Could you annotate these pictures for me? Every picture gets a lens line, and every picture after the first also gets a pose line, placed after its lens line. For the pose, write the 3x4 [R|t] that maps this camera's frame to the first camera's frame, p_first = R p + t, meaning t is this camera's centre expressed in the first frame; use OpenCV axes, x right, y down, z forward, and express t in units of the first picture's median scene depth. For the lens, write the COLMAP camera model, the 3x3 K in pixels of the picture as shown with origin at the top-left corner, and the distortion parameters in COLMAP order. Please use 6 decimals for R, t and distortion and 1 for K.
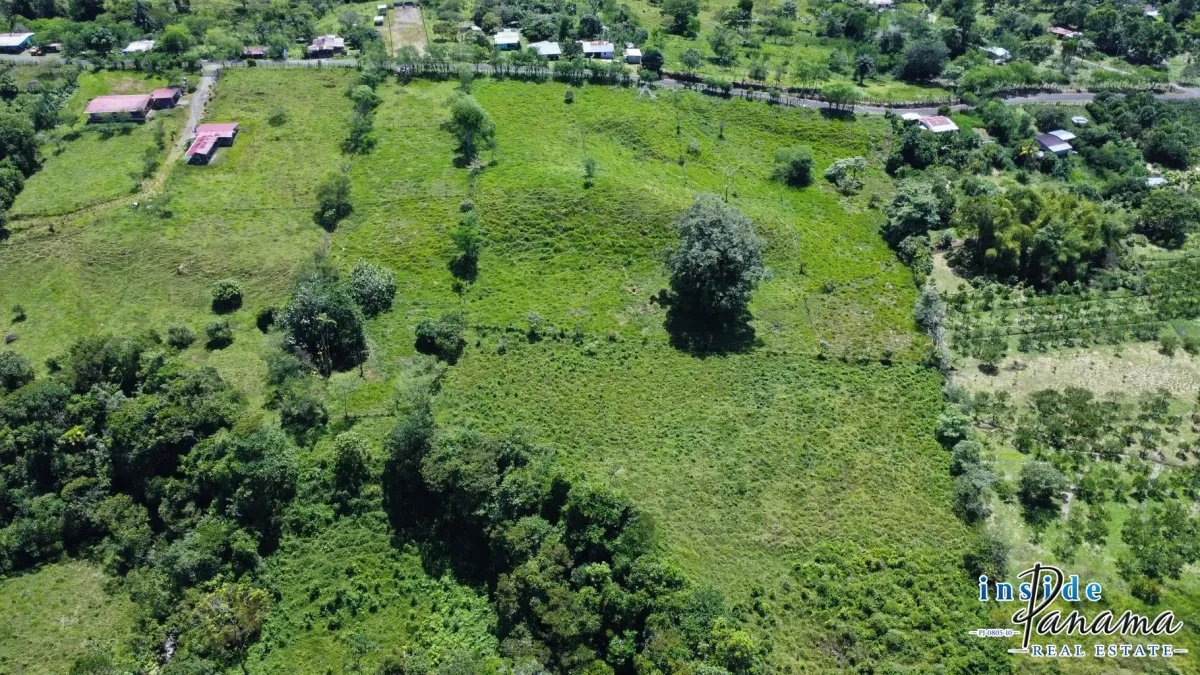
lens RADIAL K [[905.3, 0, 597.0], [0, 905.3, 336.9], [0, 0, 1]] dist [0.003131, -0.000872]
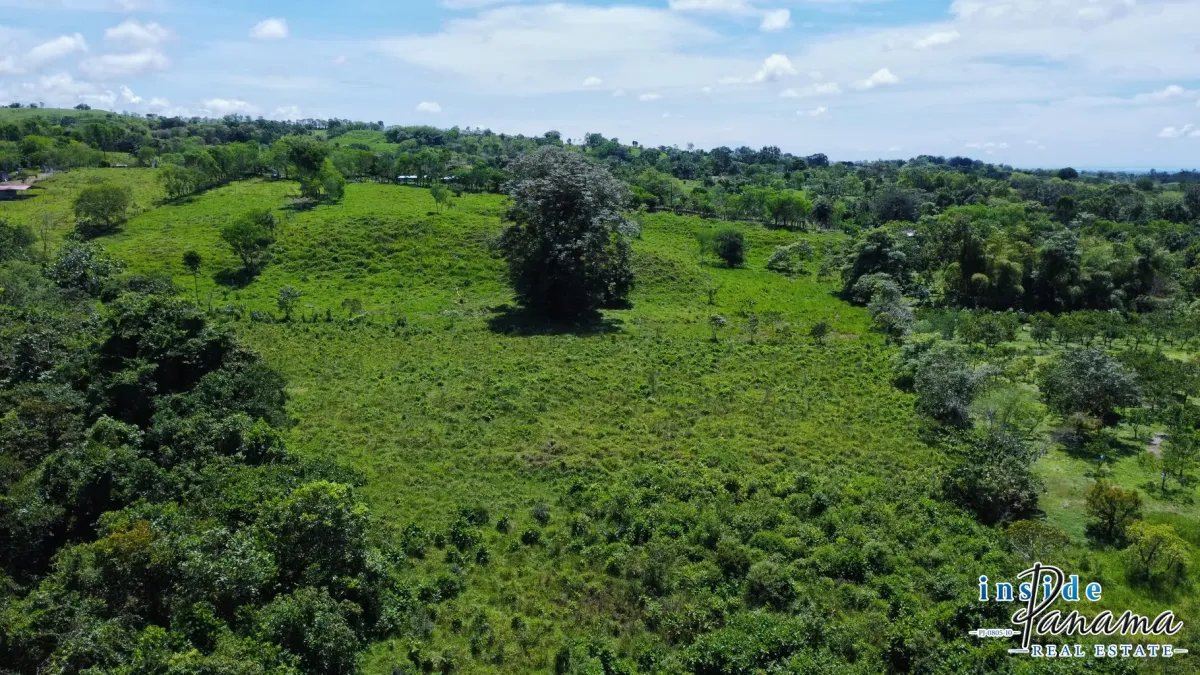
lens RADIAL K [[901.7, 0, 593.7], [0, 901.7, 336.5], [0, 0, 1]] dist [-0.000804, 0.007821]
pose [[0.998550, 0.016301, -0.051310, 0.171314], [-0.036944, 0.900728, -0.432809, 0.258911], [0.039161, 0.434077, 0.900024, 0.376443]]
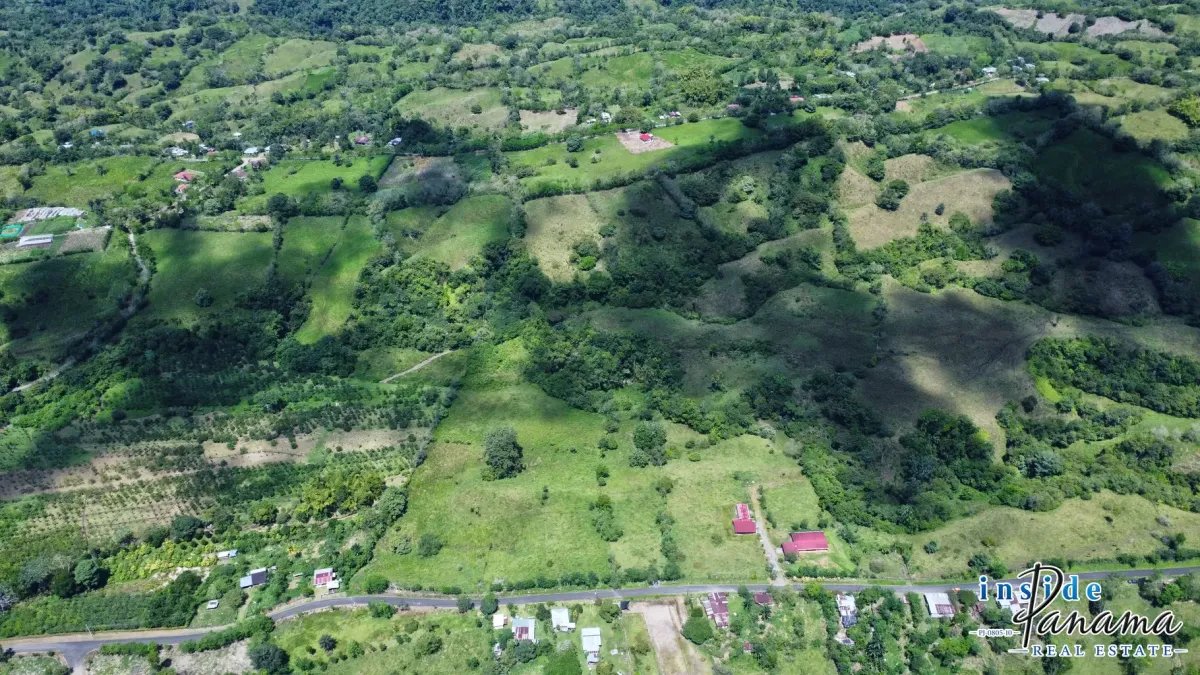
lens RADIAL K [[905.3, 0, 597.0], [0, 905.3, 336.9], [0, 0, 1]] dist [0.003131, -0.000872]
pose [[-0.999093, -0.007167, 0.041971, -0.219875], [0.037451, 0.321044, 0.946323, -2.344604], [-0.020257, 0.947037, -0.320484, 1.376003]]
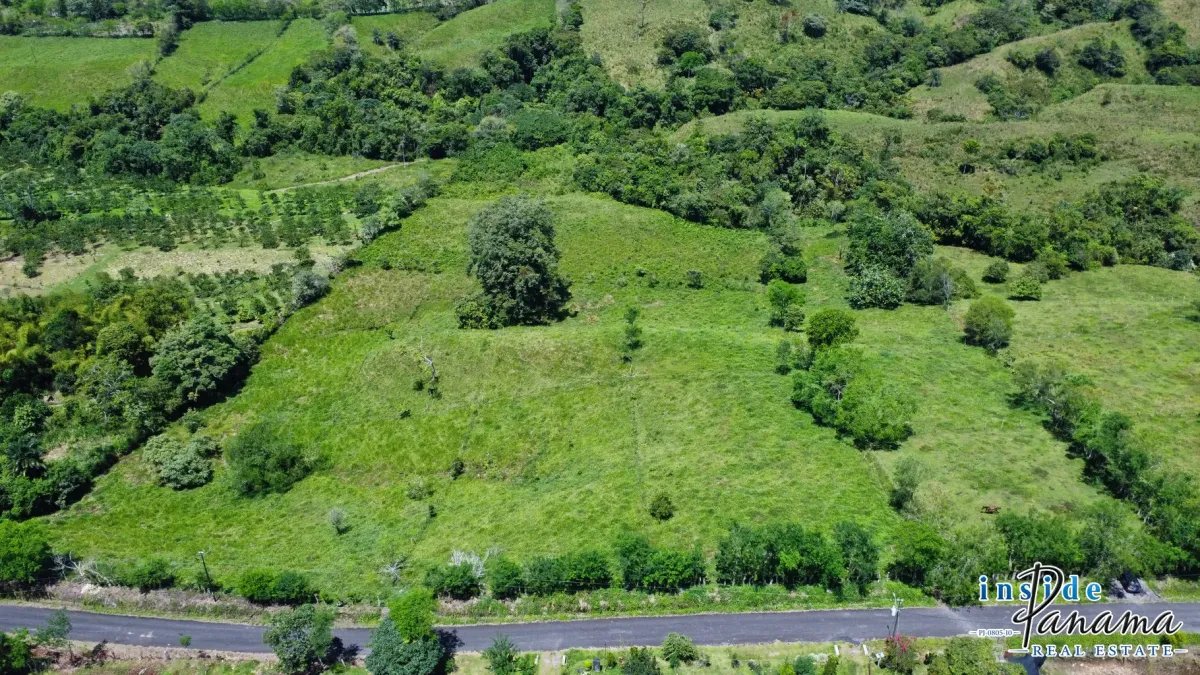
lens RADIAL K [[905.3, 0, 597.0], [0, 905.3, 336.9], [0, 0, 1]] dist [0.003131, -0.000872]
pose [[-0.995692, -0.029319, 0.087970, -0.043183], [0.068189, 0.411388, 0.908906, -0.842659], [-0.062837, 0.910989, -0.407616, 1.339516]]
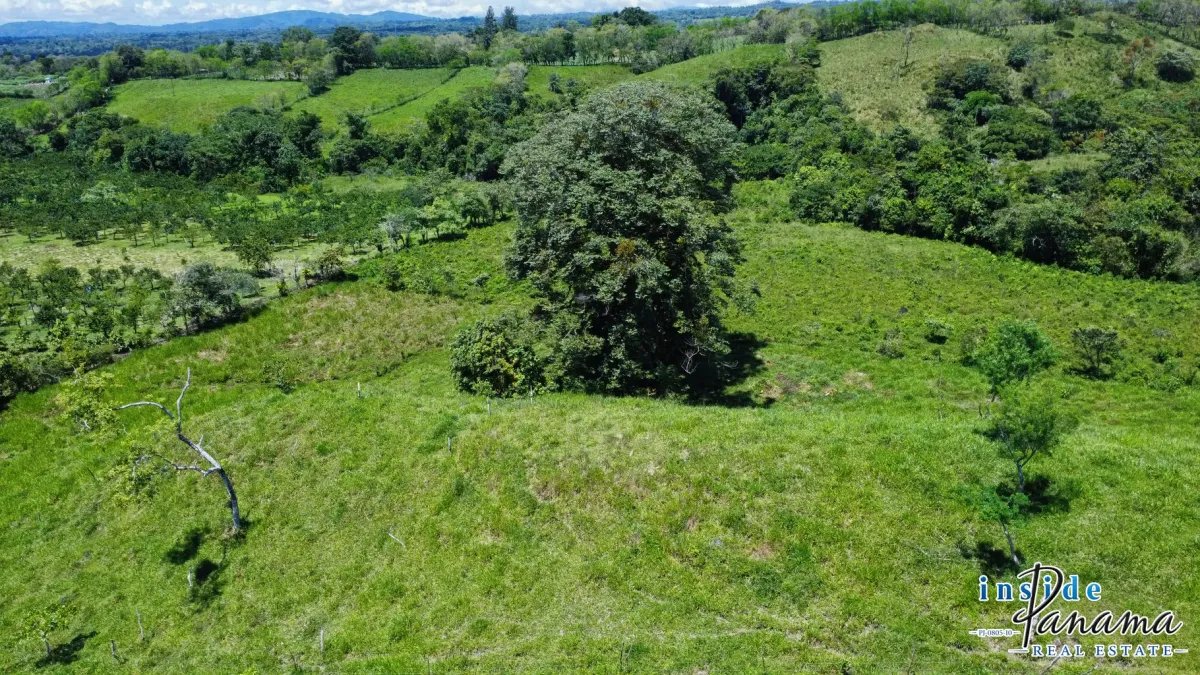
lens RADIAL K [[905.3, 0, 597.0], [0, 905.3, 336.9], [0, 0, 1]] dist [0.003131, -0.000872]
pose [[-0.943288, -0.099969, 0.316565, 0.012537], [0.206786, 0.569052, 0.795876, -0.335831], [-0.259705, 0.816202, -0.516108, 1.126232]]
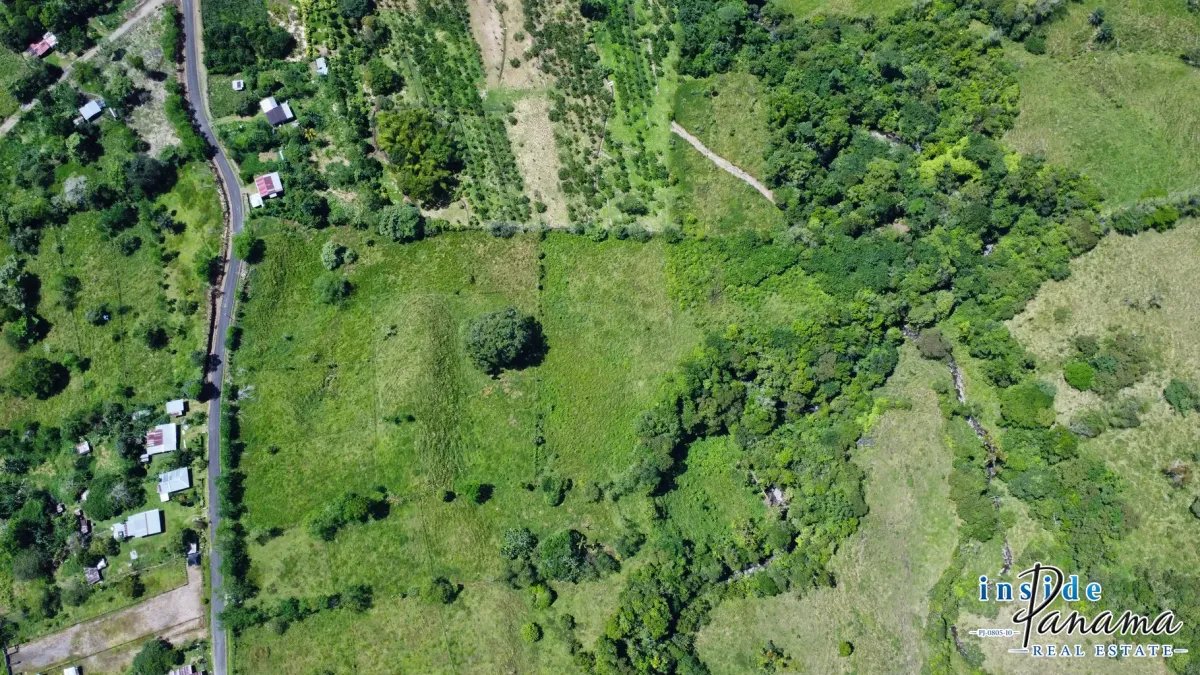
lens RADIAL K [[905.3, 0, 597.0], [0, 905.3, 336.9], [0, 0, 1]] dist [0.003131, -0.000872]
pose [[-0.111899, -0.956417, 0.269712, -0.324724], [0.604110, 0.150030, 0.782651, -1.199744], [-0.789006, 0.250513, 0.560993, -0.107456]]
